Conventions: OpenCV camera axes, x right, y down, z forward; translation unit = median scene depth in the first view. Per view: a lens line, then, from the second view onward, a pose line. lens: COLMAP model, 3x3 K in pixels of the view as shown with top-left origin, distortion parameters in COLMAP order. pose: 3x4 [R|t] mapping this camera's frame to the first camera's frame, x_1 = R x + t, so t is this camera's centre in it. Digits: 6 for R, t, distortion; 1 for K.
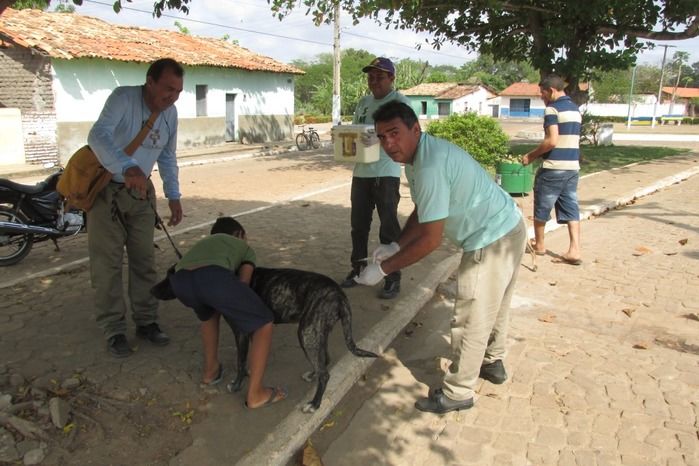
lens RADIAL K [[576.8, 0, 349.5], [0, 576.8, 233.0], [0, 0, 1]] dist [-0.002948, -0.012571]
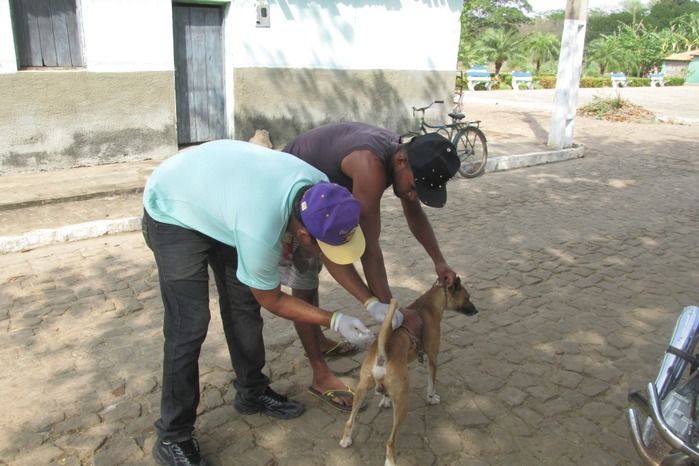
lens RADIAL K [[576.8, 0, 349.5], [0, 576.8, 233.0], [0, 0, 1]] dist [-0.002948, -0.012571]
pose [[0.890145, 0.154565, -0.428662, 0.028520], [-0.122907, 0.987289, 0.100766, -0.134414], [0.438789, -0.037011, 0.897828, 0.638442]]
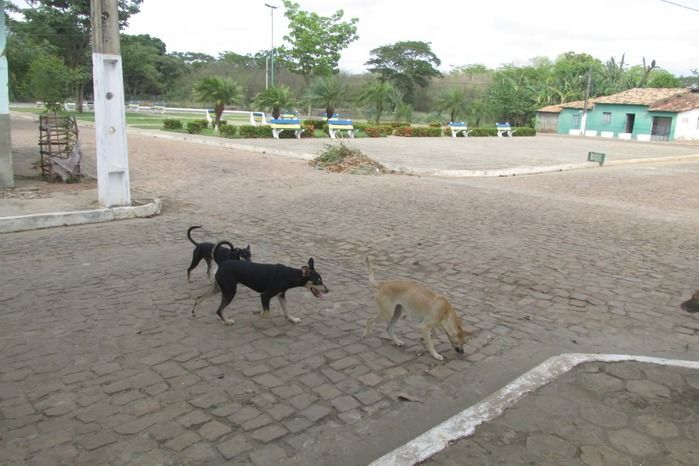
lens RADIAL K [[573.5, 0, 349.5], [0, 573.5, 233.0], [0, 0, 1]] dist [-0.032139, -0.001223]
pose [[0.928070, 0.115287, -0.354111, 0.226050], [-0.118639, 0.992861, 0.012309, -0.173850], [0.353002, 0.030588, 0.935123, 0.794935]]
